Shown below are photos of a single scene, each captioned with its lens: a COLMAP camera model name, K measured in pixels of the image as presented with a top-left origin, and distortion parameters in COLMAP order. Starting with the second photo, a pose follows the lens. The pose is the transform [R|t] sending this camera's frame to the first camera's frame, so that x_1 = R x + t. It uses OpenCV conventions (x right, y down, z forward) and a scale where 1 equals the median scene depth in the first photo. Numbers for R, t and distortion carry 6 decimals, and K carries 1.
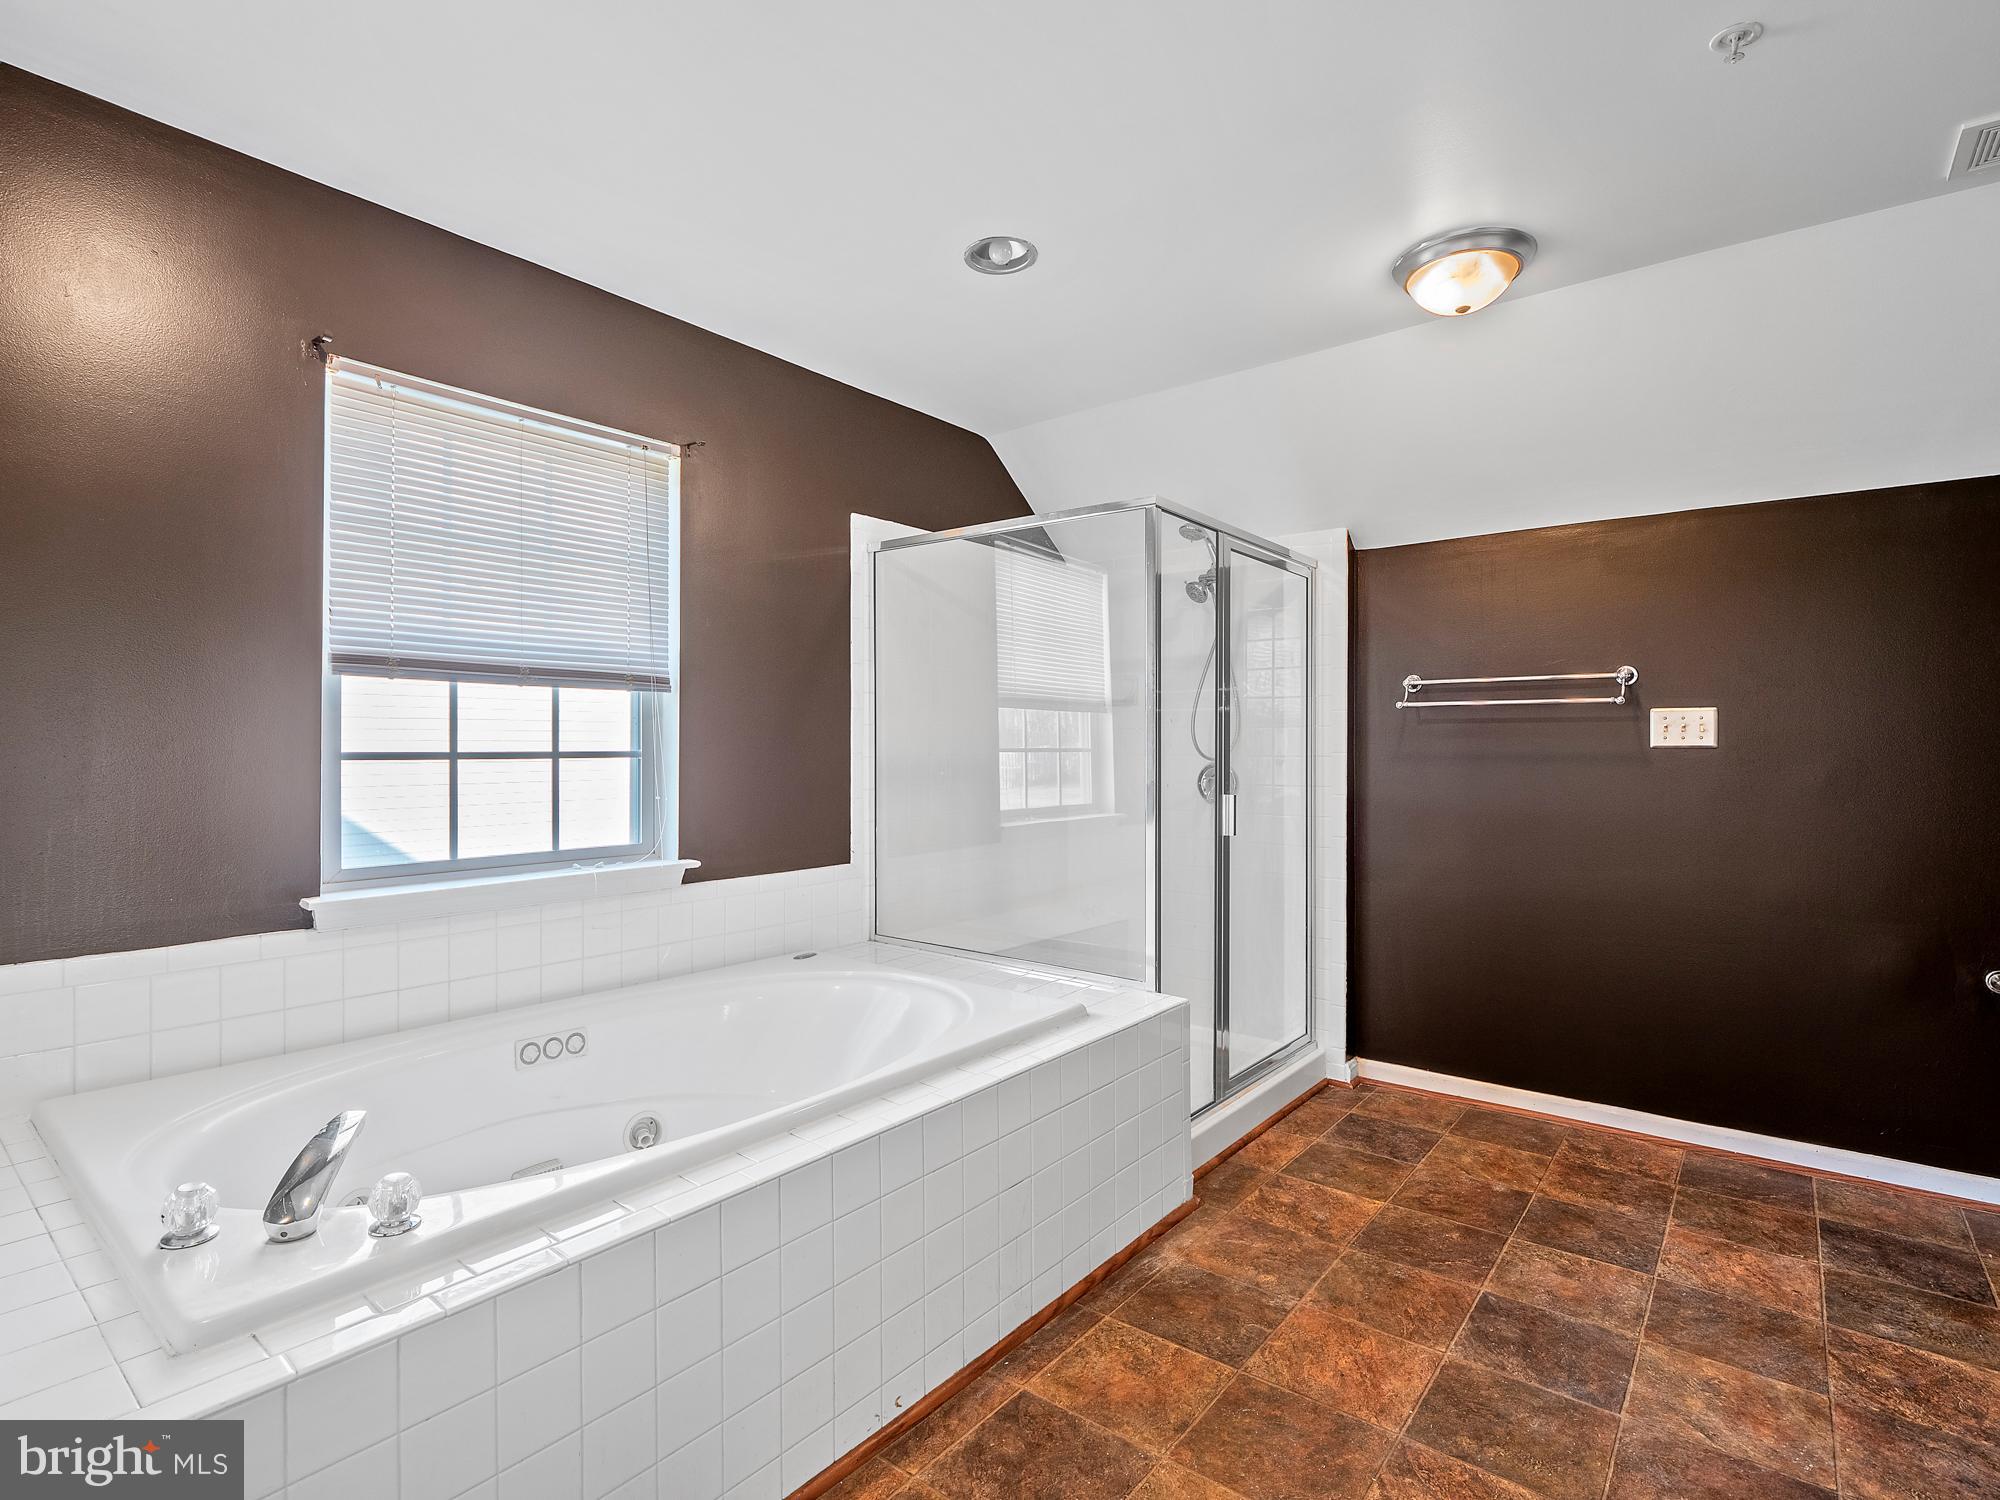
lens RADIAL K [[1011.4, 0, 988.2], [0, 1011.4, 750.0], [0, 0, 1]] dist [-0.017828, 0.006902]
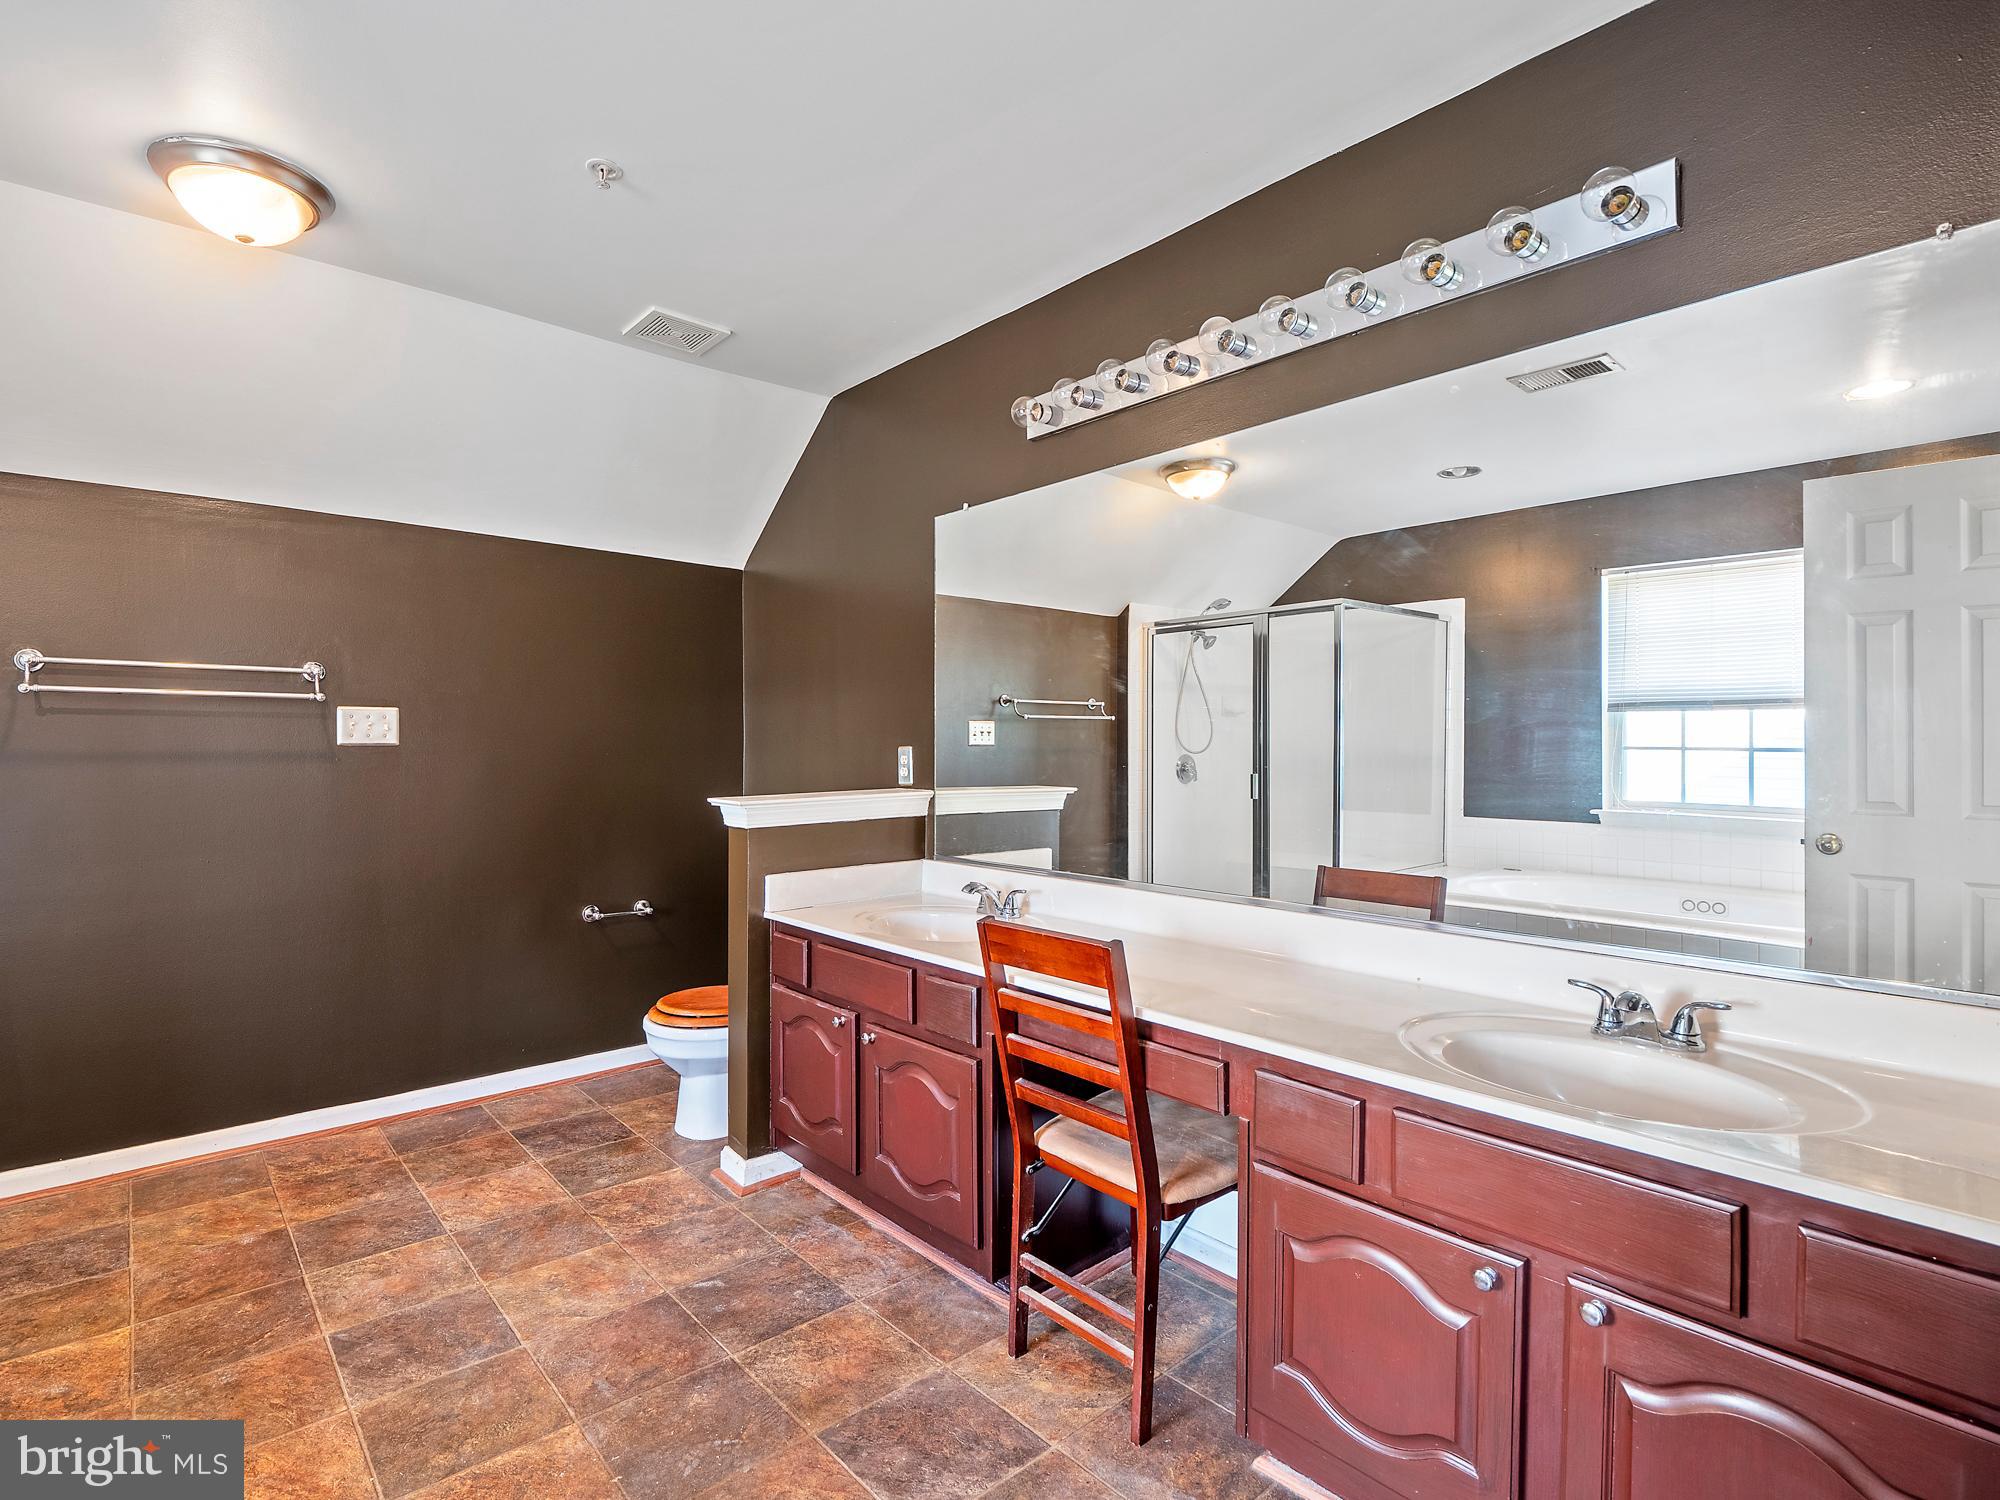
lens RADIAL K [[1011.4, 0, 988.2], [0, 1011.4, 750.0], [0, 0, 1]] dist [-0.017828, 0.006902]
pose [[0.162838, -0.005398, 0.986638, -0.297790], [0.002213, 0.999985, 0.005105, -0.000869], [-0.986650, 0.001352, 0.162847, 0.241428]]
